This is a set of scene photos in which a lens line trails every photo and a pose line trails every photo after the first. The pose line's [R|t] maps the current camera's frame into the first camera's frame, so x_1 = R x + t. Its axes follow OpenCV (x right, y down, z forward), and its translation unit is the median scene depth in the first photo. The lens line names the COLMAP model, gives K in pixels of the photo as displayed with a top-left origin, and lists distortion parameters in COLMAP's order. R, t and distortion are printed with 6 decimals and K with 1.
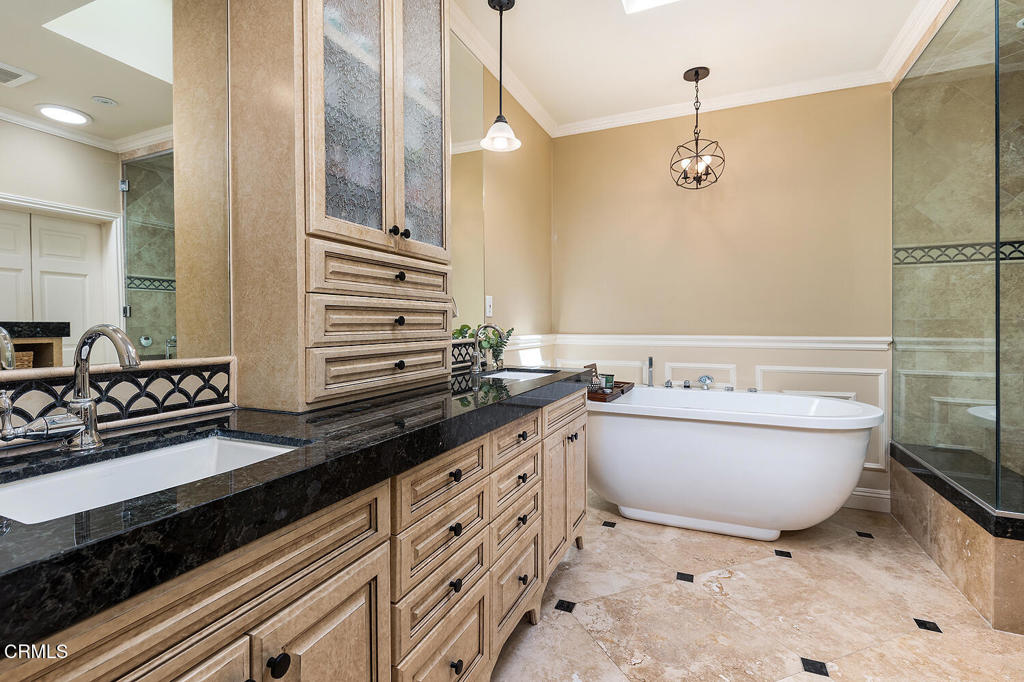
lens RADIAL K [[476.2, 0, 511.2], [0, 476.2, 331.9], [0, 0, 1]] dist [-0.001453, -0.000533]
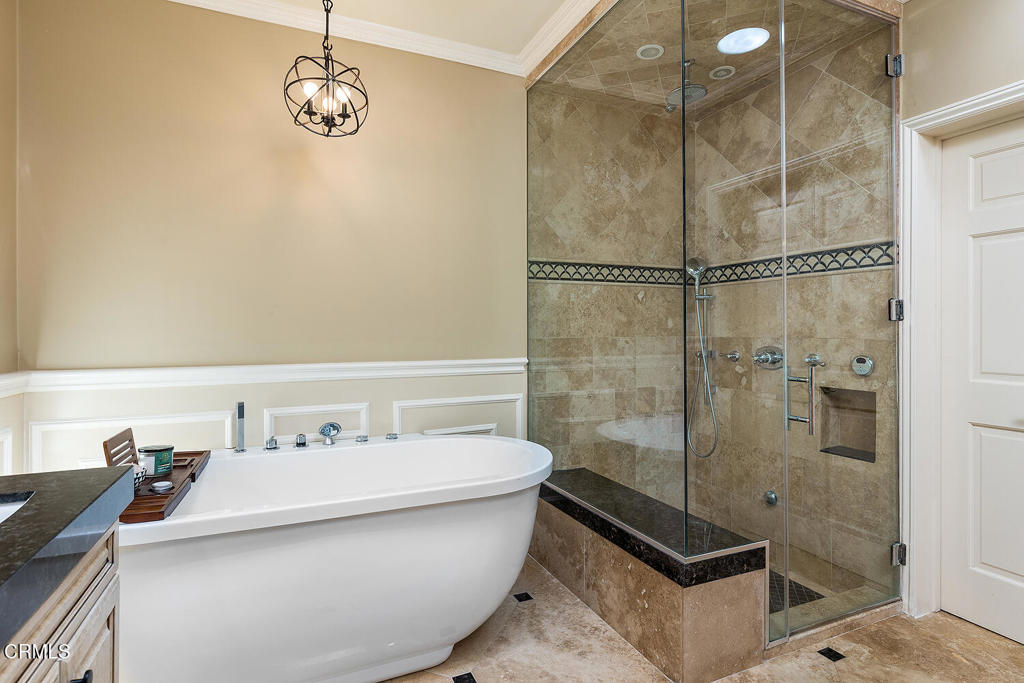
lens RADIAL K [[529.1, 0, 515.5], [0, 529.1, 327.4], [0, 0, 1]] dist [0.004419, -0.000259]
pose [[0.679075, 0.006208, 0.734043, 0.043095], [0.017984, 0.999523, -0.025090, -0.023312], [-0.733849, 0.030239, 0.678639, 0.338216]]
